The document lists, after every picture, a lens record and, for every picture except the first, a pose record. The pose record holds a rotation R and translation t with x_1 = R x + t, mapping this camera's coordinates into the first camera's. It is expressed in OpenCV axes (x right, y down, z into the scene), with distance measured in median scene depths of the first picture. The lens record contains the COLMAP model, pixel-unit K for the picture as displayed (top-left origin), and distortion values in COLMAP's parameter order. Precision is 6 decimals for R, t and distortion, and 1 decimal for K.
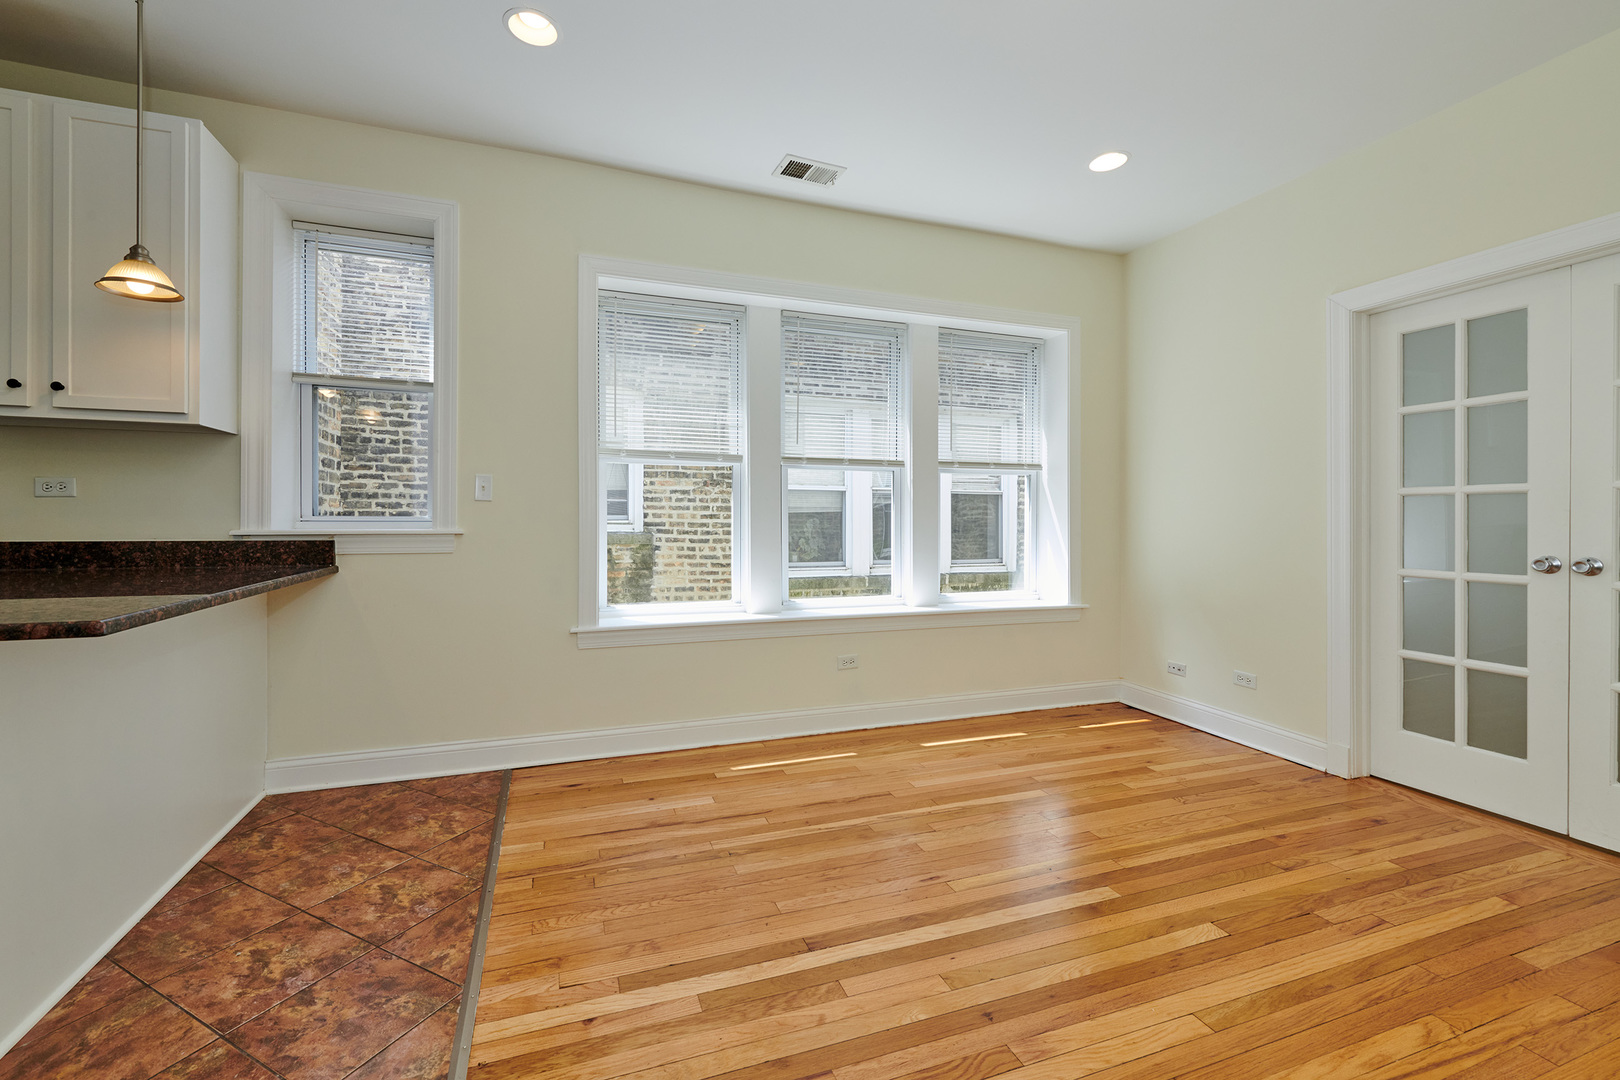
lens RADIAL K [[655.6, 0, 779.3], [0, 655.6, 521.2], [0, 0, 1]] dist [-0.000263, -0.000224]
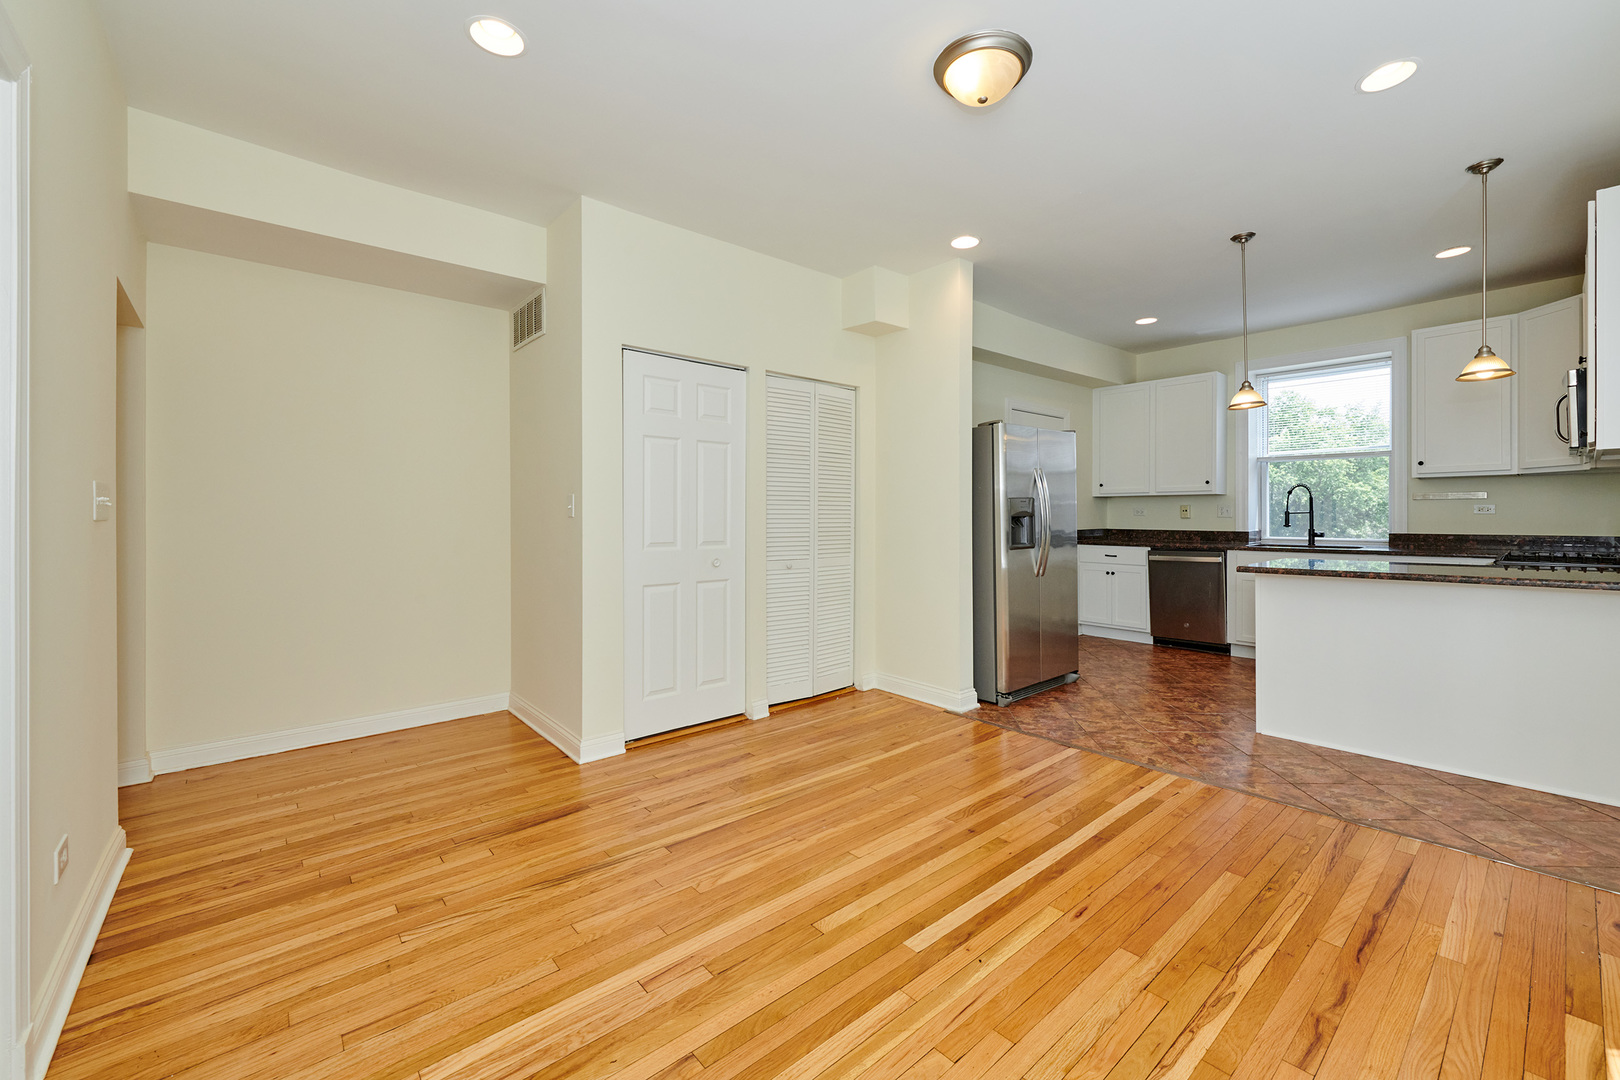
lens RADIAL K [[655.0, 0, 839.9], [0, 655.0, 519.8], [0, 0, 1]] dist [-0.000005, 0.000165]
pose [[-0.920204, -0.000825, -0.391439, 0.581692], [-0.001910, 0.999995, 0.002382, -0.015775], [0.391435, 0.002939, -0.920201, 1.092455]]
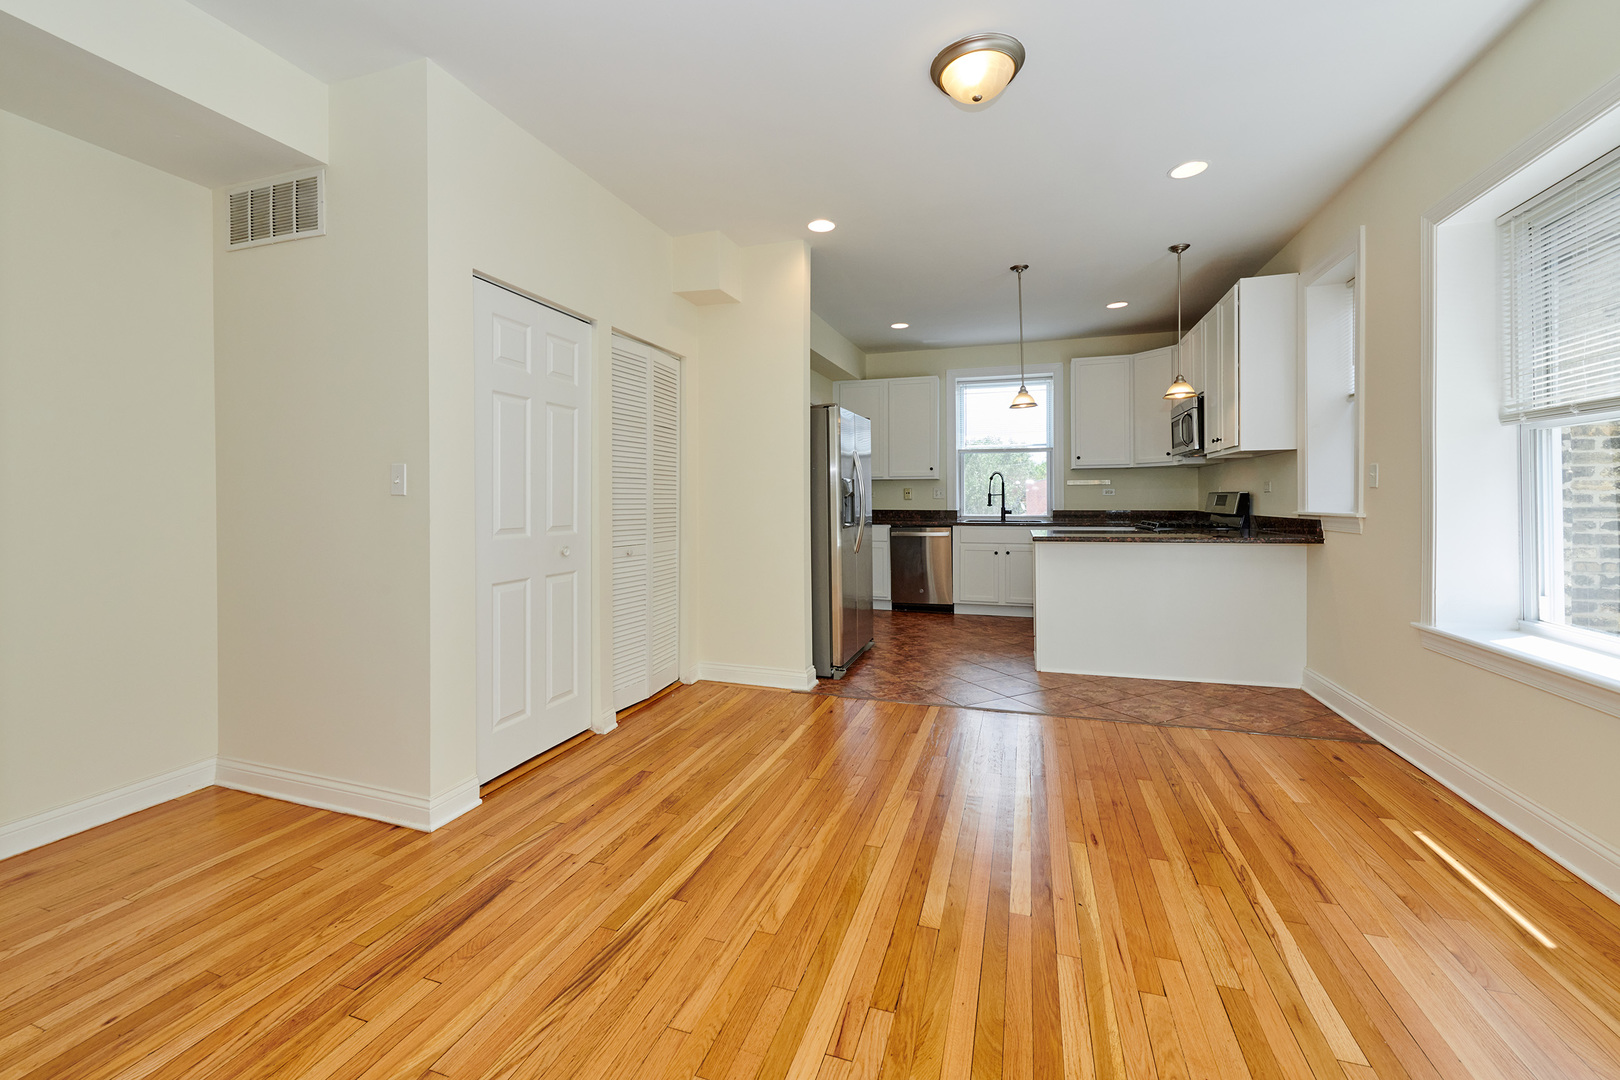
lens RADIAL K [[650.9, 0, 803.9], [0, 650.9, 503.0], [0, 0, 1]] dist [0.000671, -0.000286]
pose [[-0.612590, 0.001403, -0.790400, 0.864564], [0.002268, 0.999997, 0.000018, -0.007155], [0.790398, -0.001782, -0.612591, 0.805981]]
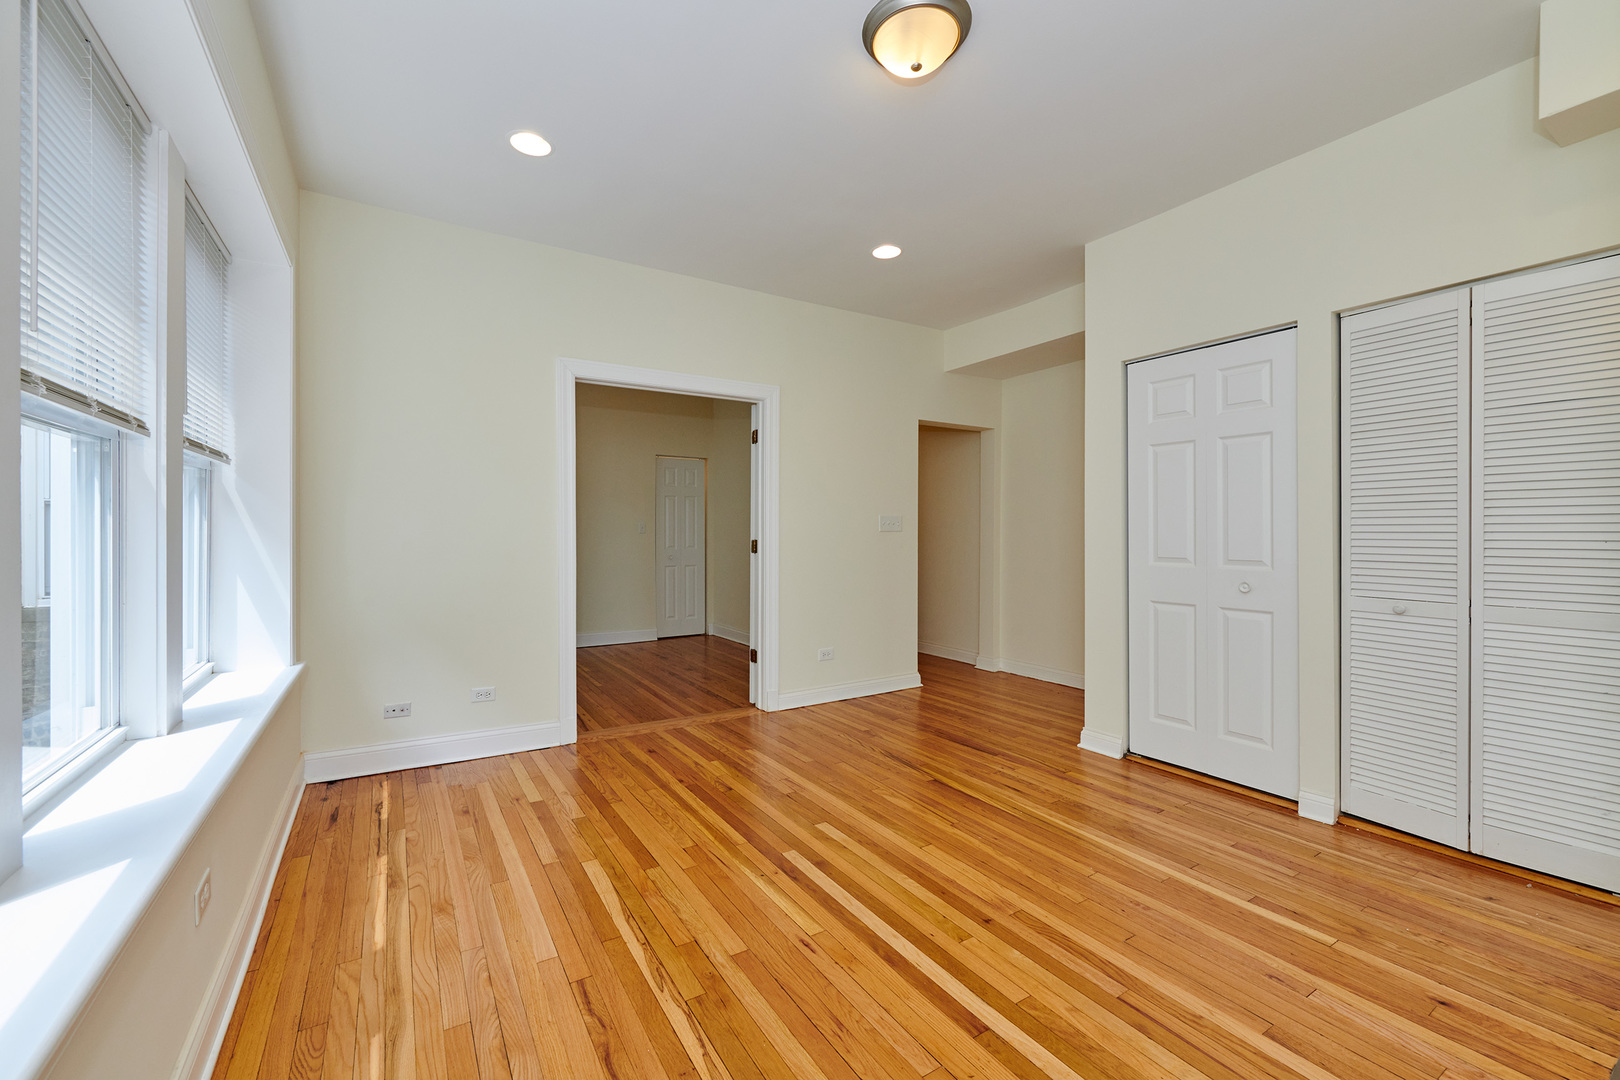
lens RADIAL K [[651.0, 0, 789.0], [0, 651.0, 530.5], [0, 0, 1]] dist [0.000375, 0.000001]
pose [[-0.216992, -0.003405, 0.976167, -0.404162], [0.000672, 0.999993, 0.003638, -0.020624], [-0.976173, 0.001445, -0.216988, 0.768178]]
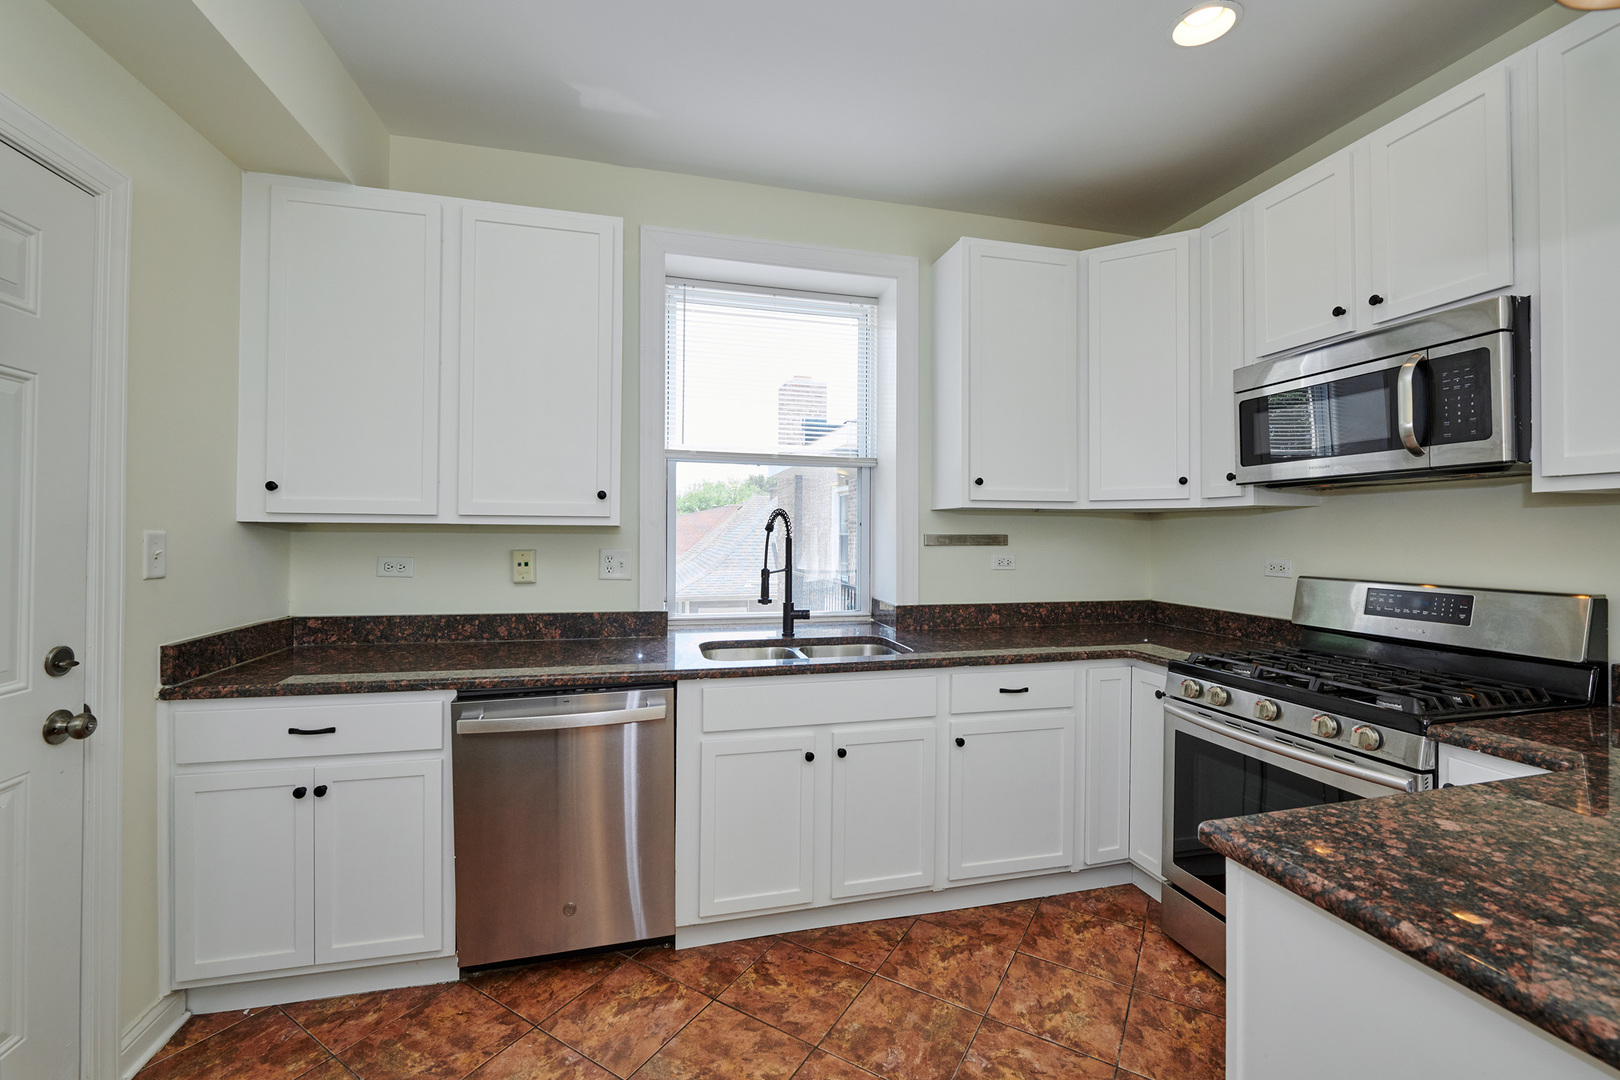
lens RADIAL K [[669.8, 0, 814.1], [0, 669.8, 531.8], [0, 0, 1]] dist [-0.008135, -0.000235]
pose [[-0.087570, -0.007601, -0.996129, -0.340925], [-0.003212, 0.999968, -0.007348, -0.071979], [0.996153, 0.002556, -0.087591, 0.144002]]
